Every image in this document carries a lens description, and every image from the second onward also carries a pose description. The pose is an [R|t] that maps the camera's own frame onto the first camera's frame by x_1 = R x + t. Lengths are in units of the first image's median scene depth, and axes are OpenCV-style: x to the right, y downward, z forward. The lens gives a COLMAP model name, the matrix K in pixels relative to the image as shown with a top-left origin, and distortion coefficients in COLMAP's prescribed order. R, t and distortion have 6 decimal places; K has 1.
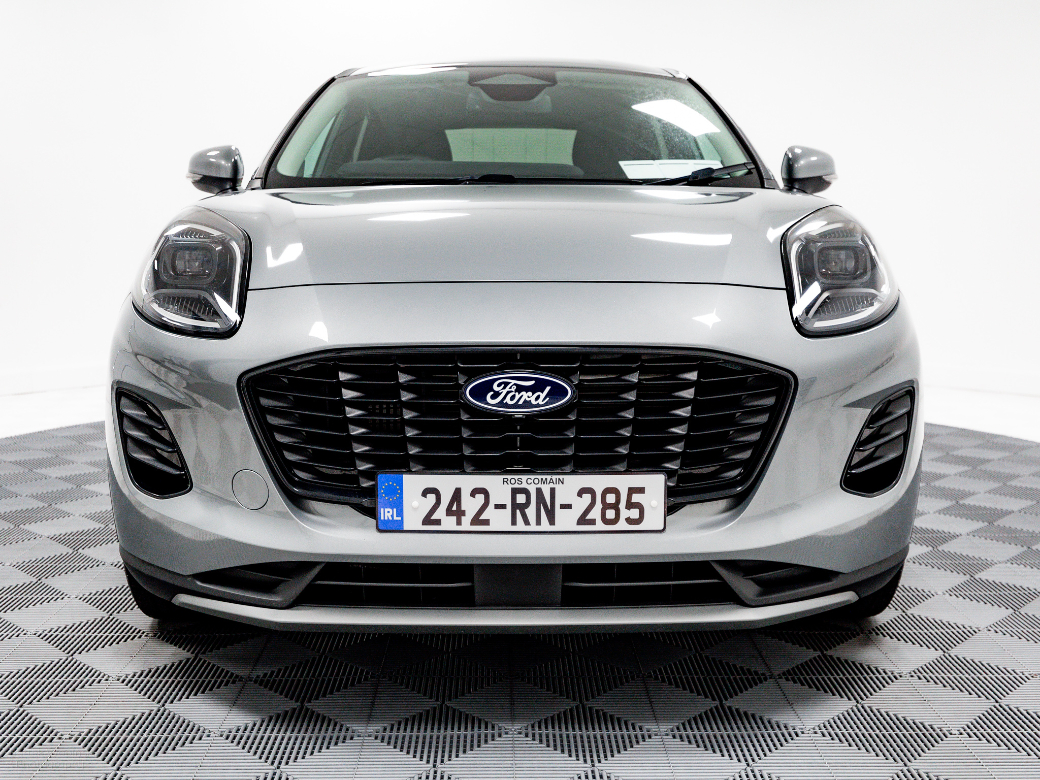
lens RADIAL K [[1108.5, 0, 520.0], [0, 1108.5, 390.0], [0, 0, 1]] dist [0.015375, -0.000563]
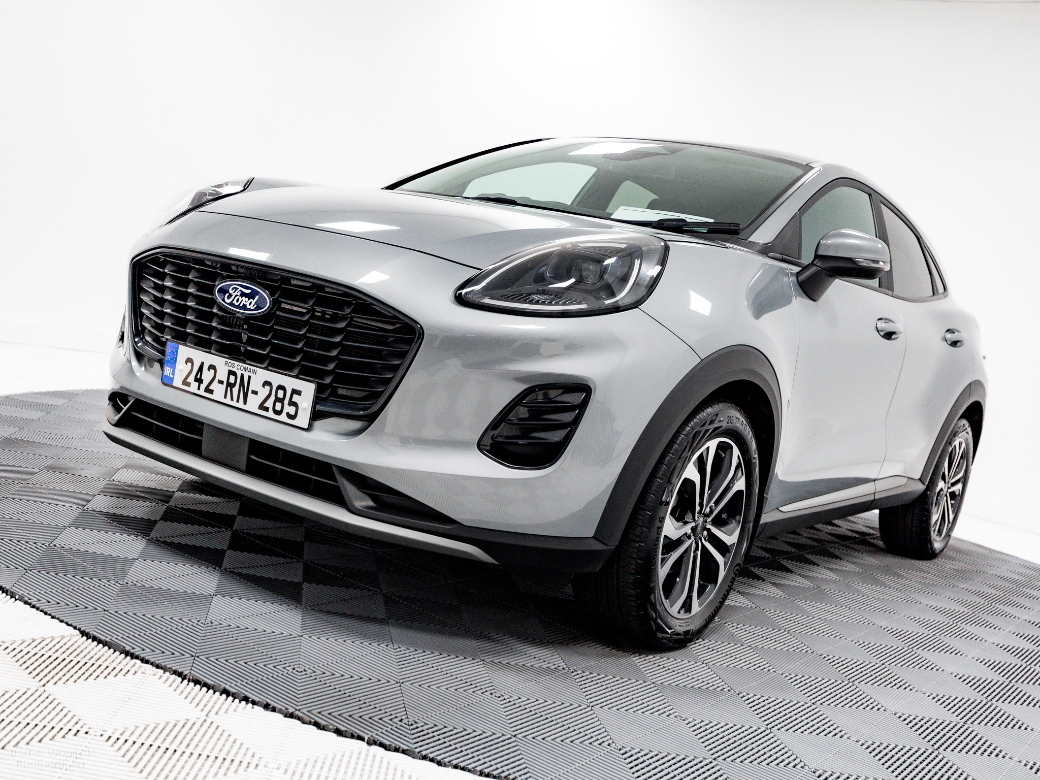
lens RADIAL K [[1108.5, 0, 520.0], [0, 1108.5, 390.0], [0, 0, 1]] dist [0.015375, -0.000563]
pose [[0.802093, 0.205440, -0.560751, 1.012157], [-0.277306, 0.959725, -0.045045, 0.074805], [0.528913, 0.191630, 0.826758, 0.096029]]
